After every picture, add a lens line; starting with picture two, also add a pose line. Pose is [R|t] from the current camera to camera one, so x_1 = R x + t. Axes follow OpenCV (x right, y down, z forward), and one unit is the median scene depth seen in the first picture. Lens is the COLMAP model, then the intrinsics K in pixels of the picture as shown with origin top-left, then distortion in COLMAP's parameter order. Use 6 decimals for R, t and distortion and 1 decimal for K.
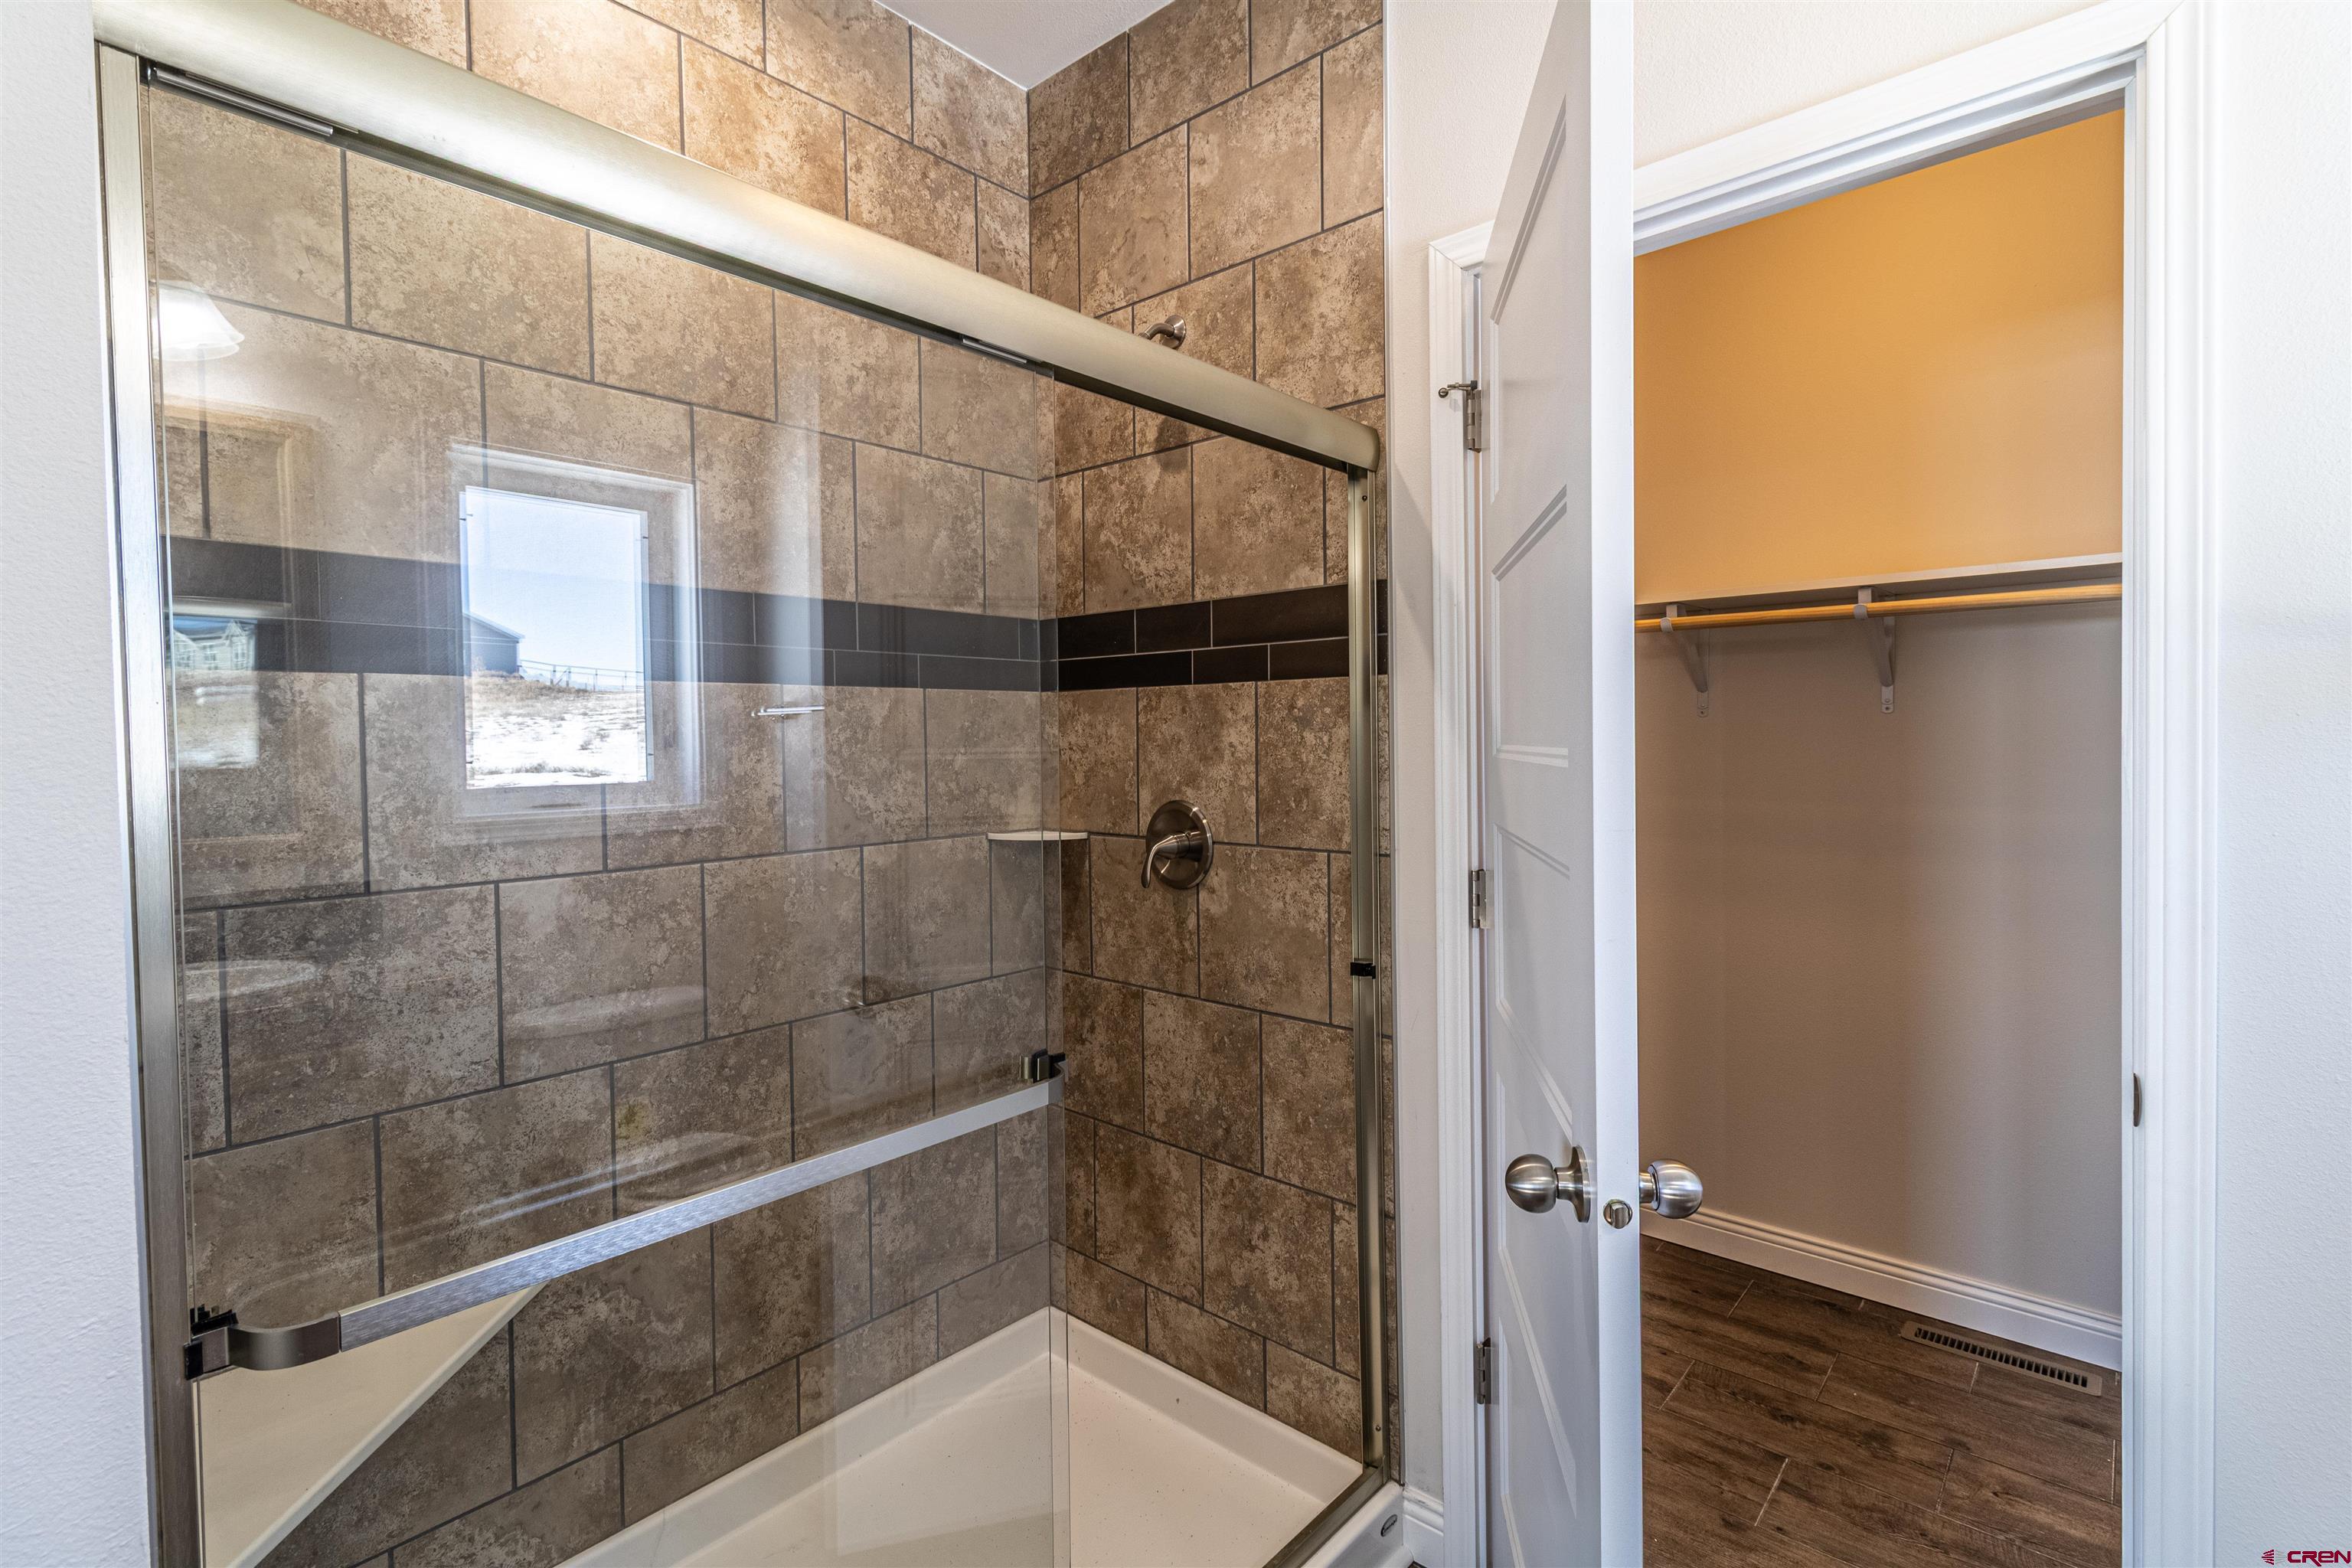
lens RADIAL K [[1088.4, 0, 1177.7], [0, 1088.4, 769.8], [0, 0, 1]] dist [-0.000837, -0.000153]
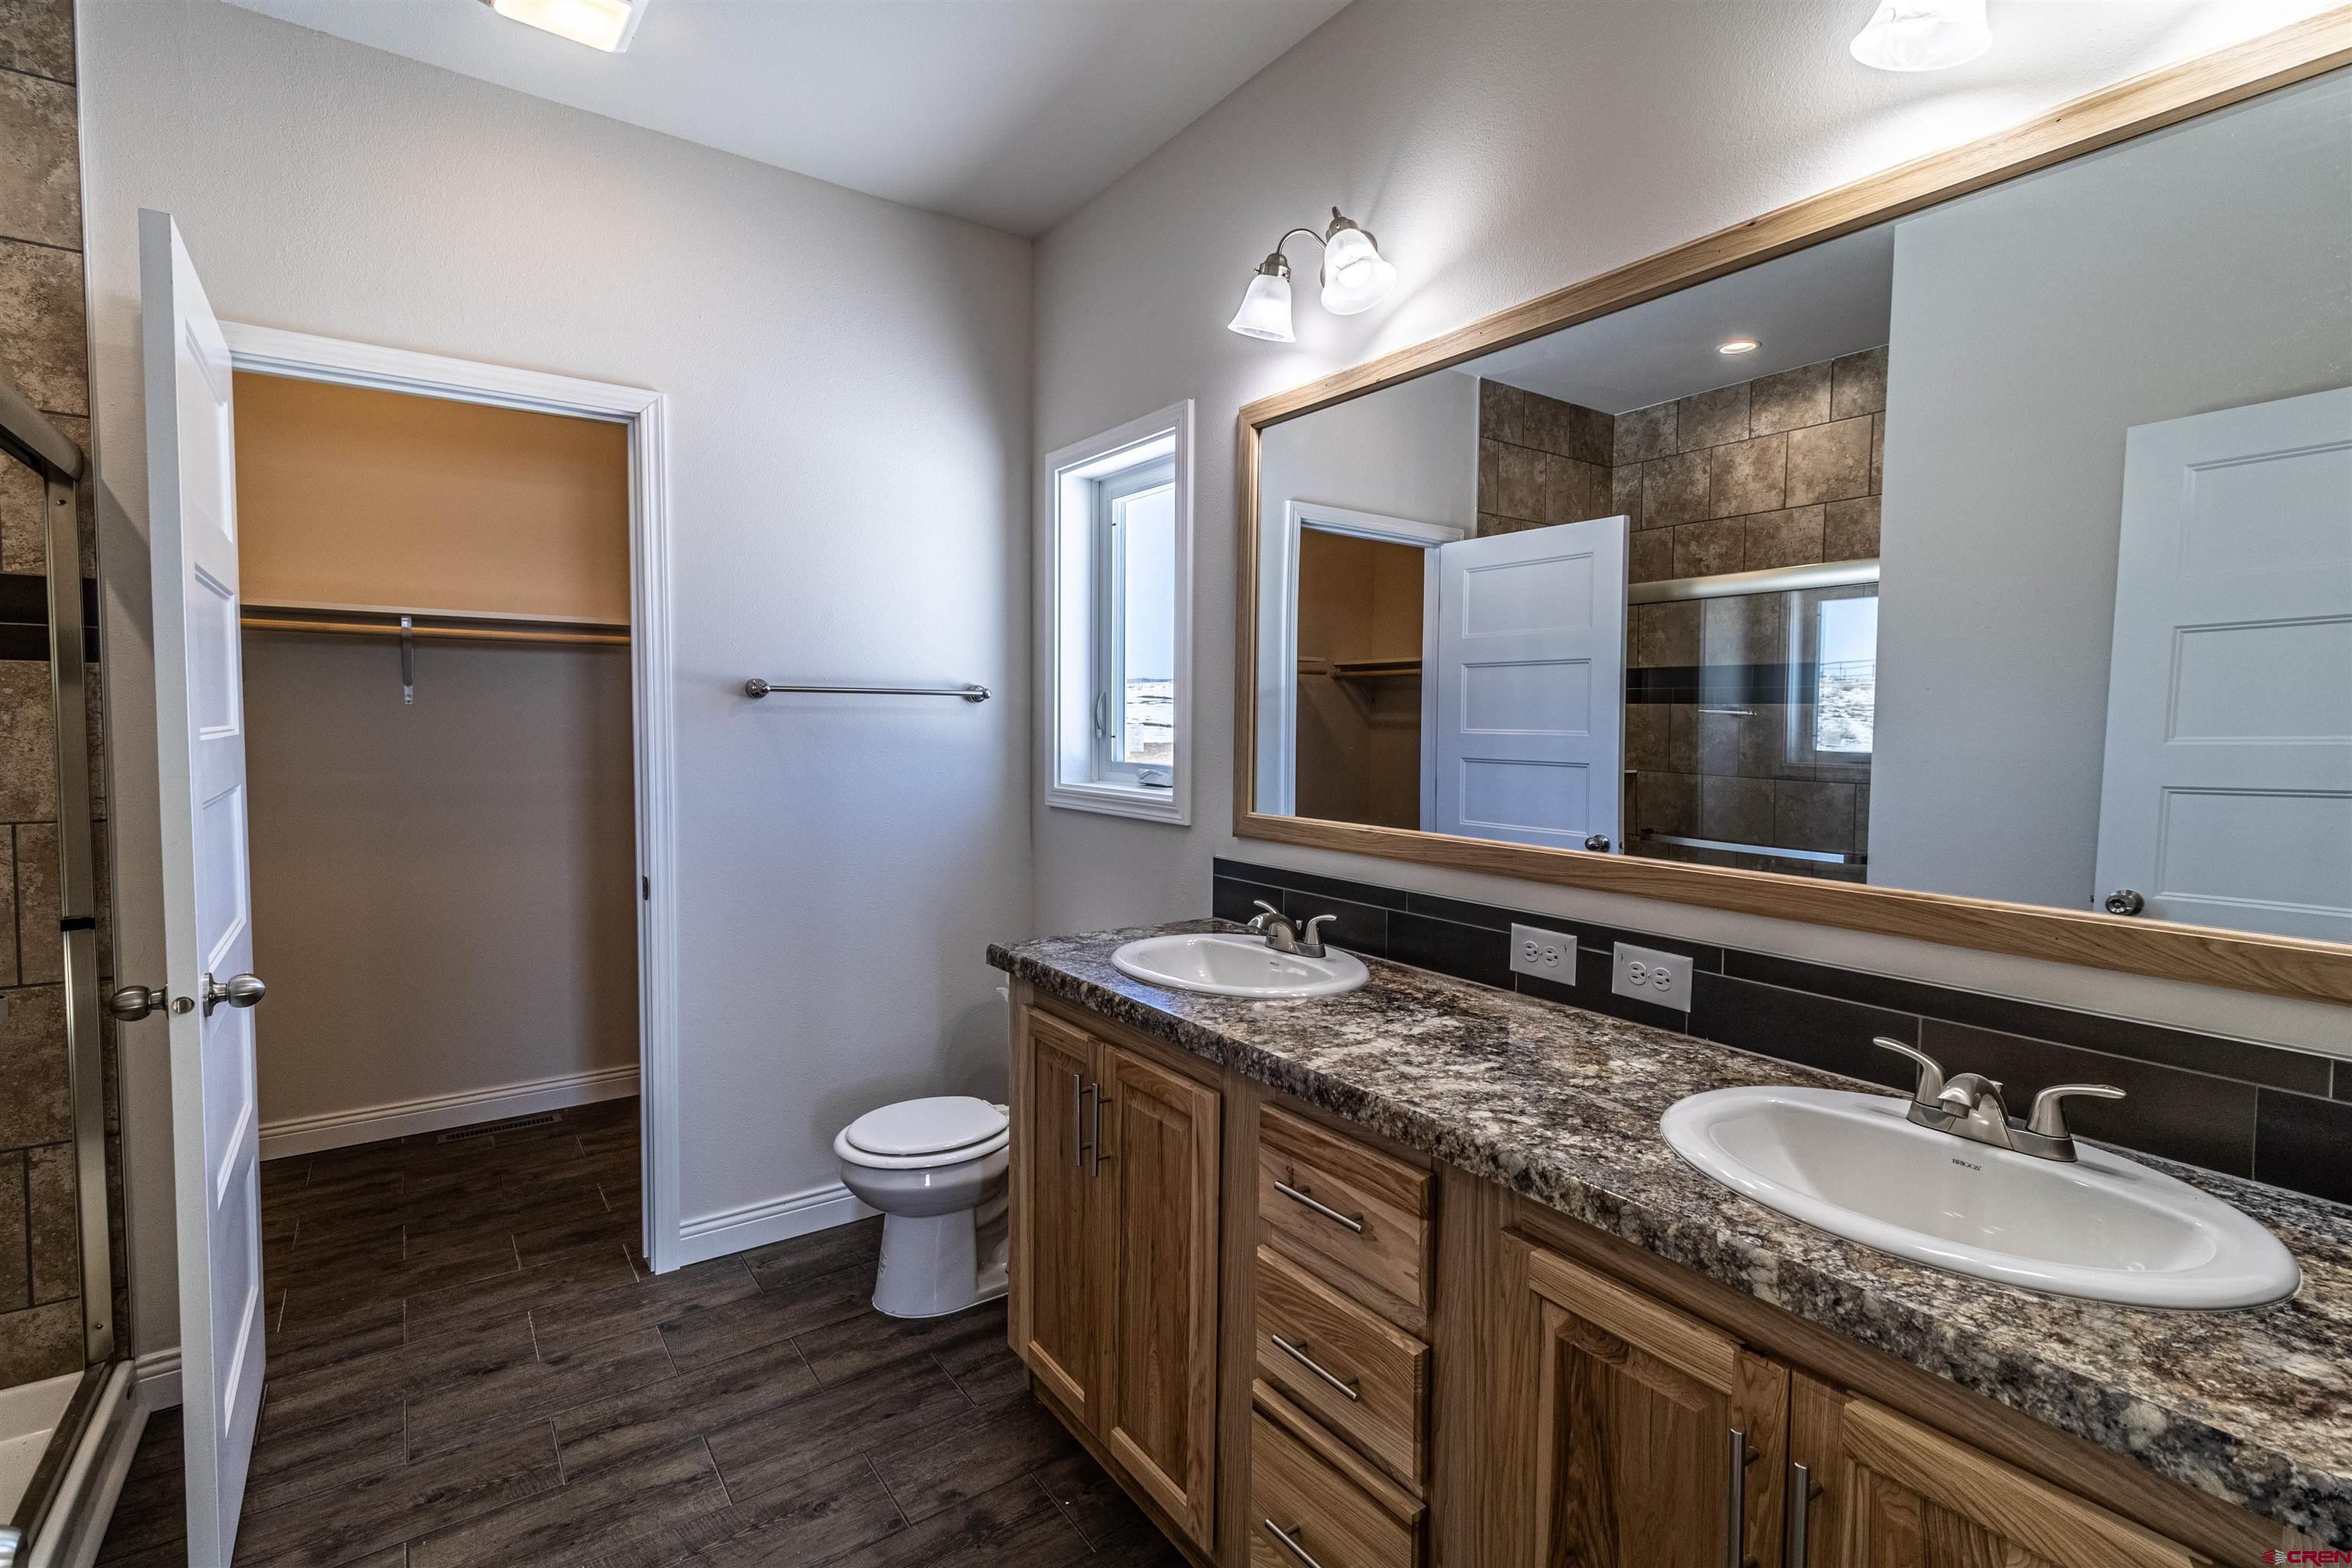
lens RADIAL K [[1097.2, 0, 1174.9], [0, 1097.2, 747.3], [0, 0, 1]] dist [0.001465, -0.000206]
pose [[0.229215, -0.012472, 0.973296, -0.666459], [0.020990, 0.999749, 0.007868, 0.016376], [-0.973149, 0.018626, 0.229420, -0.361547]]
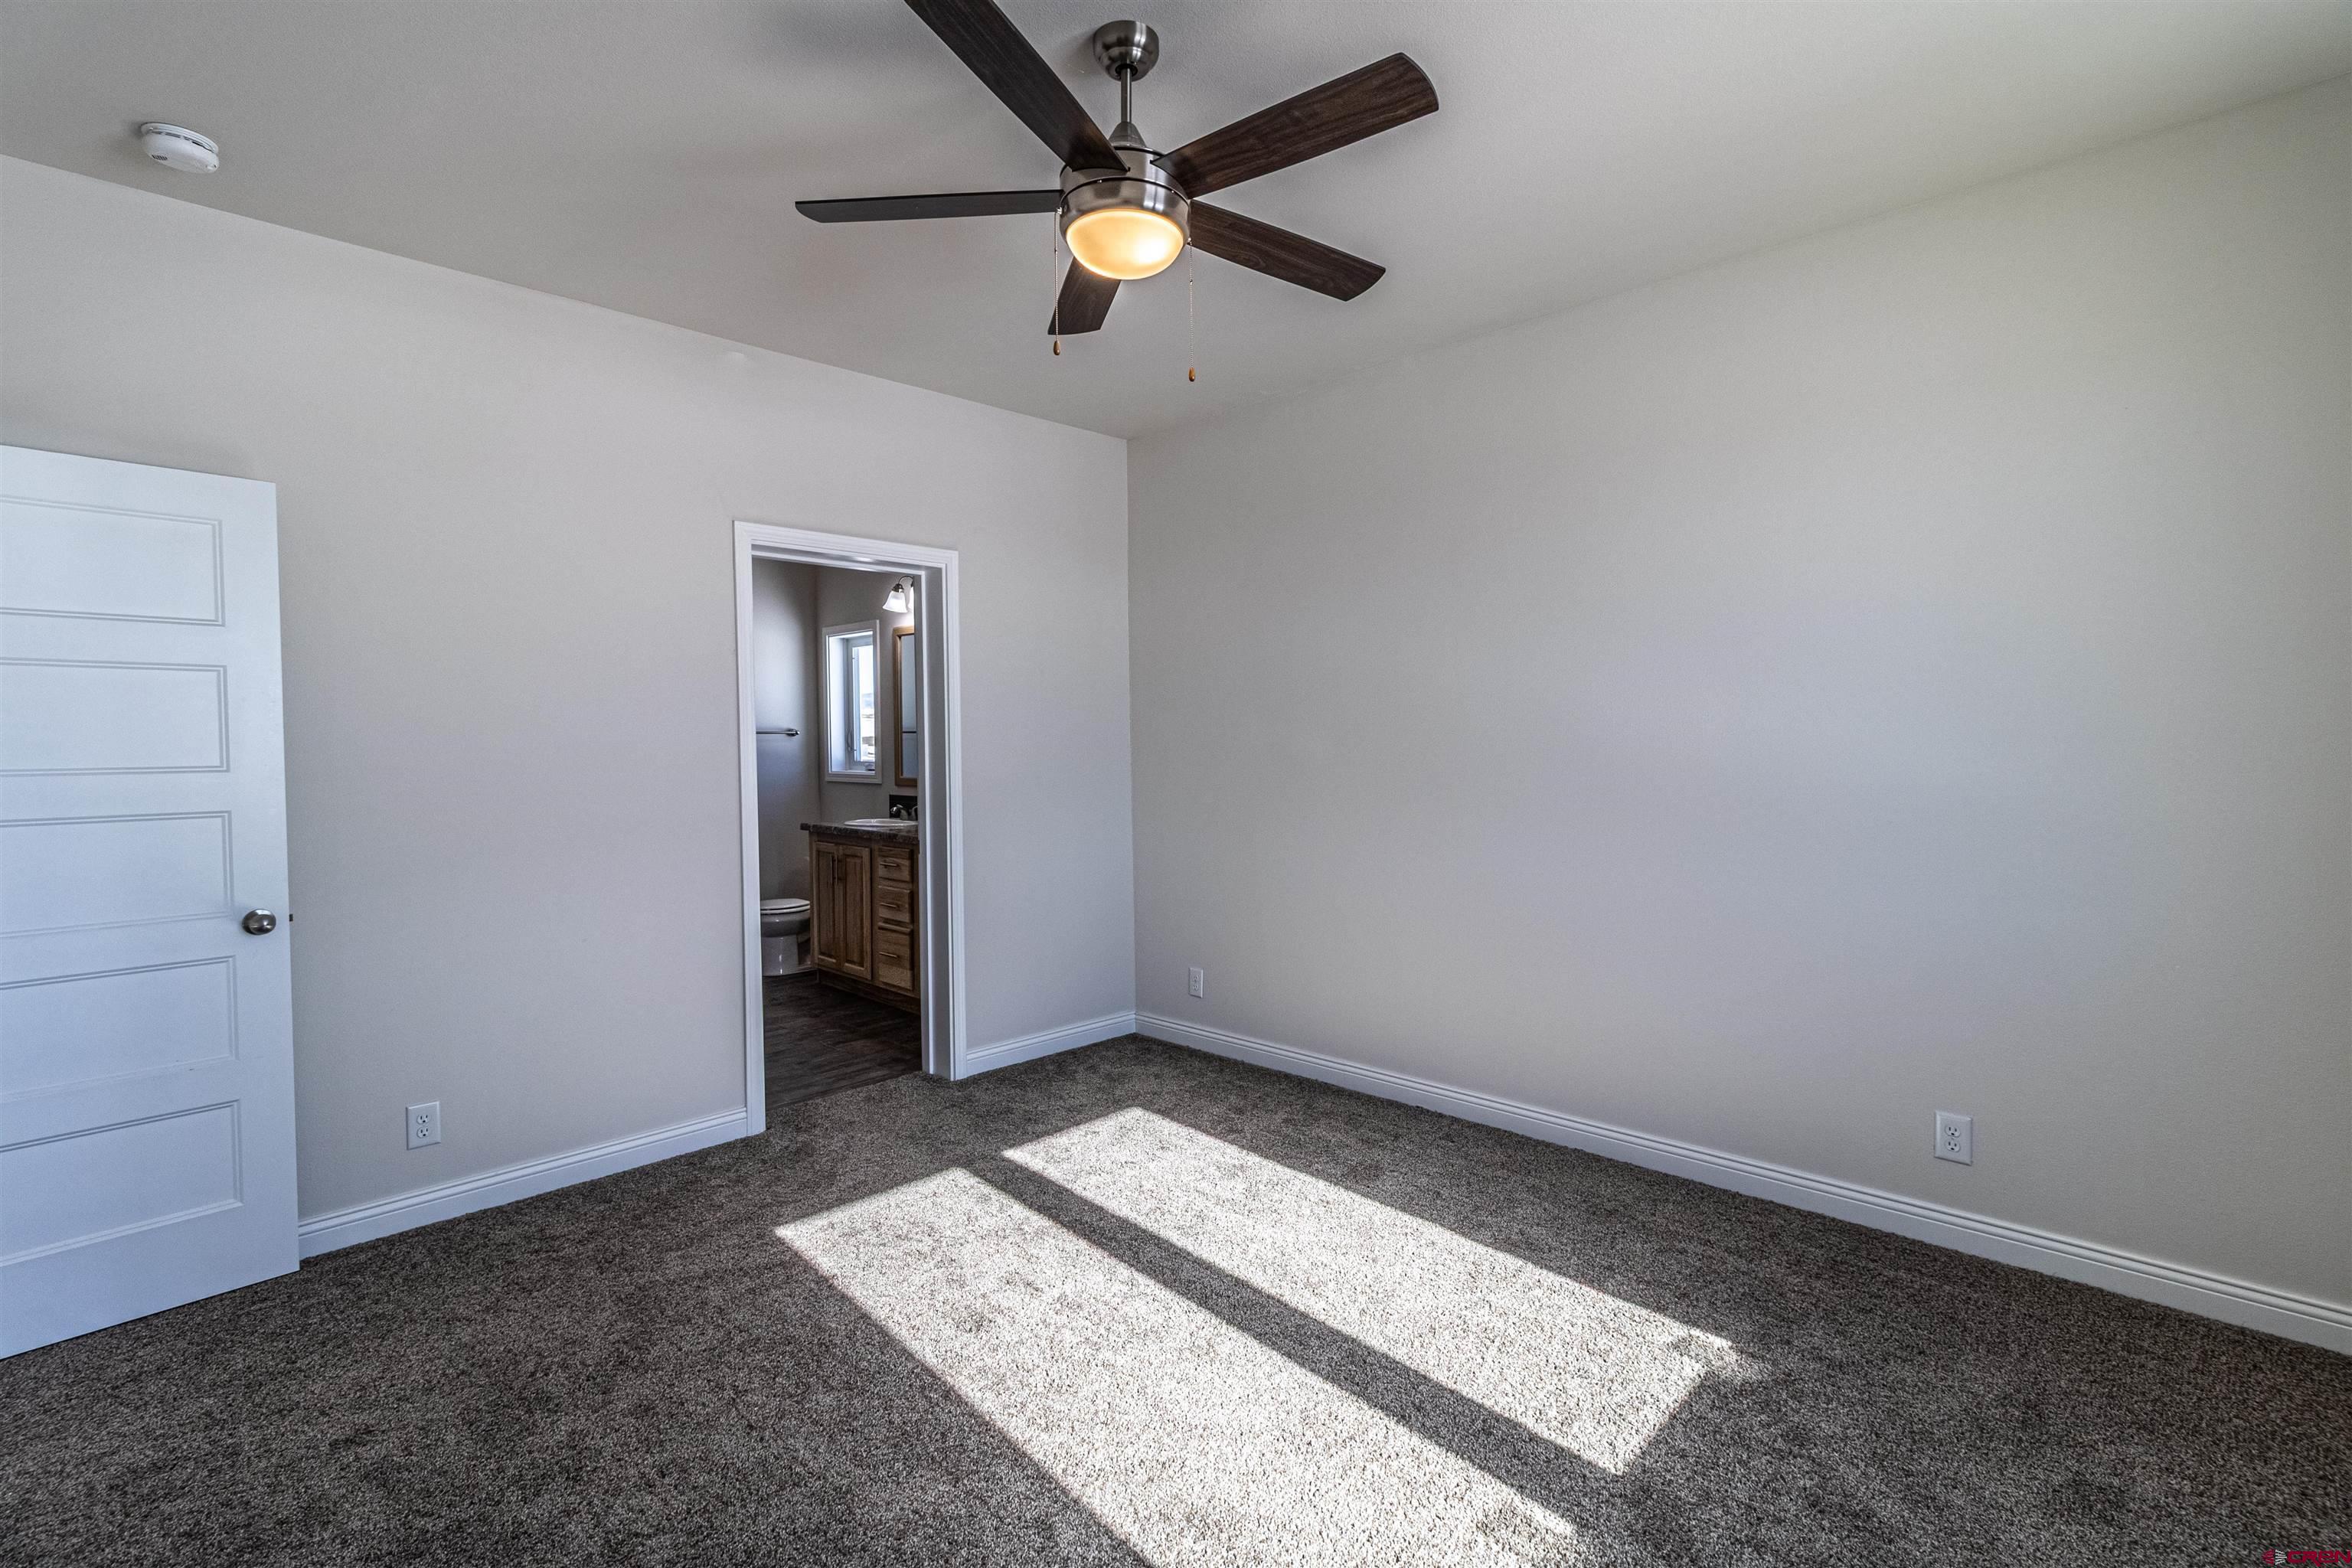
lens RADIAL K [[1075.2, 0, 1167.2], [0, 1075.2, 768.5], [0, 0, 1]] dist [0.002703, 0.000348]
pose [[0.064781, -0.015099, 0.997785, -1.059568], [0.035509, 0.999287, 0.012816, 0.025793], [-0.997268, 0.034600, 0.065271, -0.523566]]
